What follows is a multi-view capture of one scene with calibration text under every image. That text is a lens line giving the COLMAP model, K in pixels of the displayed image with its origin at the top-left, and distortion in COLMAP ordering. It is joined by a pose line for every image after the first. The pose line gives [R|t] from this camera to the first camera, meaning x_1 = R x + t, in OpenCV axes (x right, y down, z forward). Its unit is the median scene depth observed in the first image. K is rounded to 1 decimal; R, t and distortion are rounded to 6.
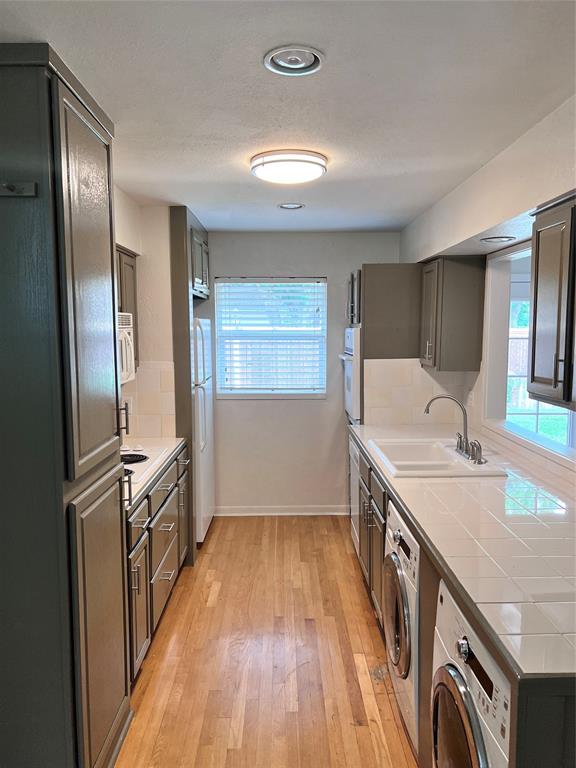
lens RADIAL K [[587.7, 0, 288.0], [0, 587.7, 384.0], [0, 0, 1]] dist [0.061647, -0.120761]
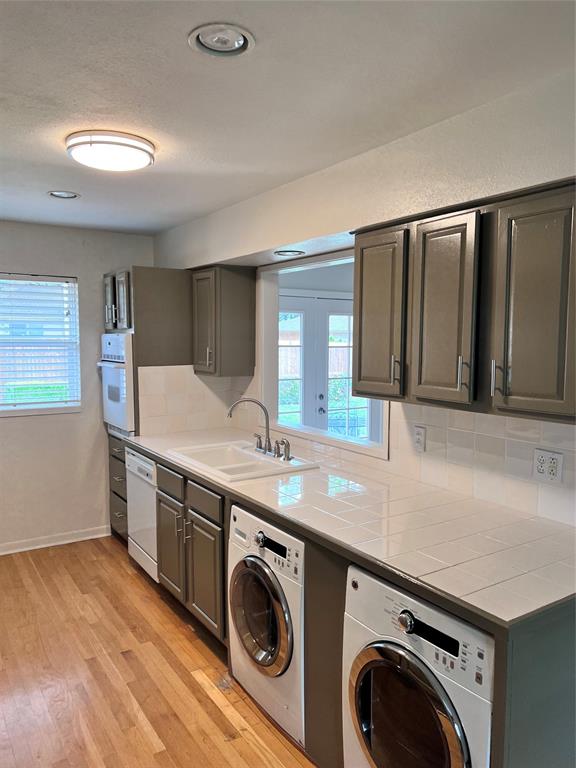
lens RADIAL K [[587.7, 0, 288.0], [0, 587.7, 384.0], [0, 0, 1]] dist [0.061647, -0.120761]
pose [[0.843189, -0.037444, 0.536312, -0.197236], [0.046061, 0.998935, -0.002674, -0.000627], [-0.535641, 0.026958, 0.844016, 0.073589]]
